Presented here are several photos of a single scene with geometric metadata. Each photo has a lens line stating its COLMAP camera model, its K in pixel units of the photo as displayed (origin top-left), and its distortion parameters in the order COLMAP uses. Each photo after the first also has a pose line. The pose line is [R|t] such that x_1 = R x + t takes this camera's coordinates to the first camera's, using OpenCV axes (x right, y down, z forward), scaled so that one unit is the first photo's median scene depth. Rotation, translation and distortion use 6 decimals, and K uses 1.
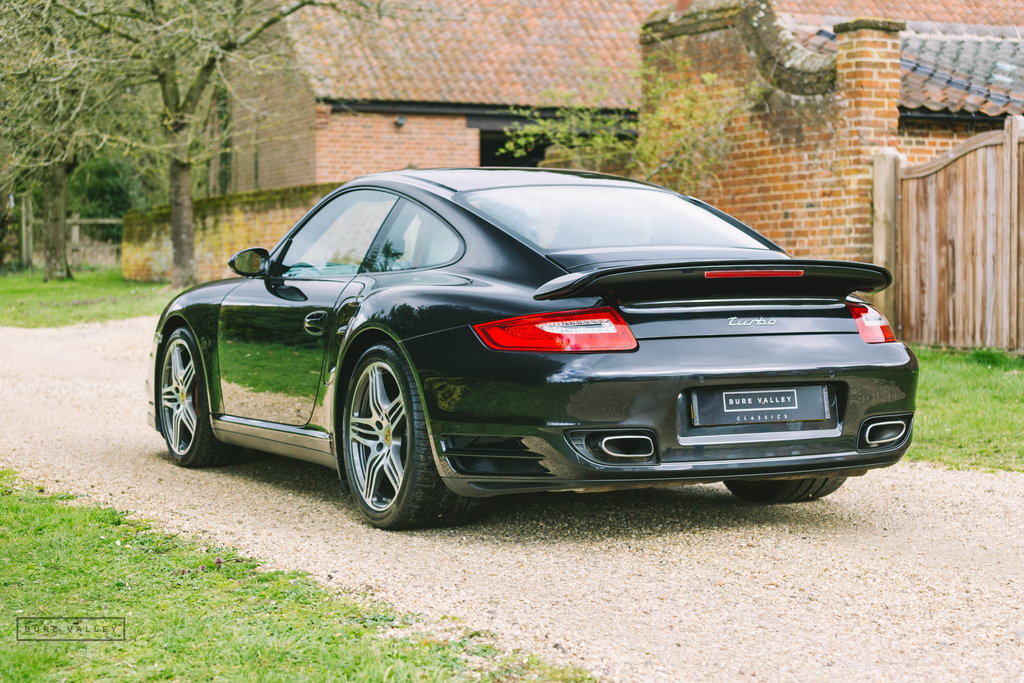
lens RADIAL K [[2055.8, 0, 512.0], [0, 2055.8, 341.5], [0, 0, 1]] dist [-0.028928, -0.230595]
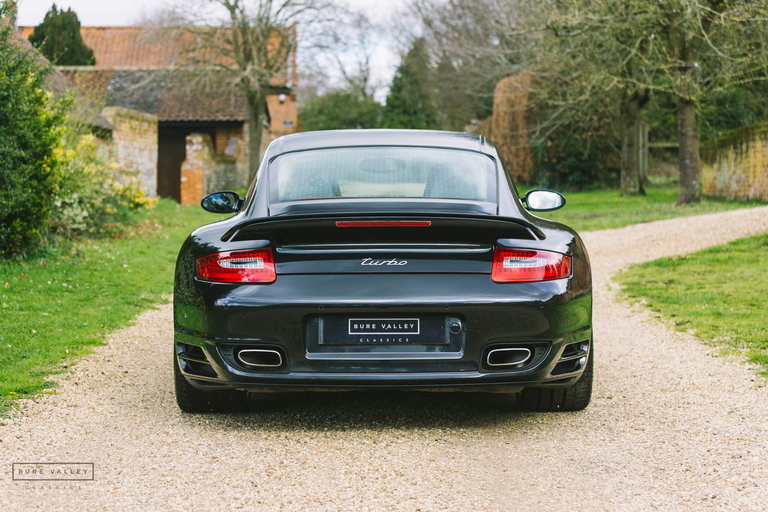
lens RADIAL K [[1740.6, 0, 384.0], [0, 1740.6, 256.0], [0, 0, 1]] dist [-0.060191, 0.026519]
pose [[0.911326, 0.026183, -0.410851, 0.491333], [-0.023130, 0.999656, 0.012401, -0.023762], [0.411035, -0.001798, 0.911618, 0.039168]]
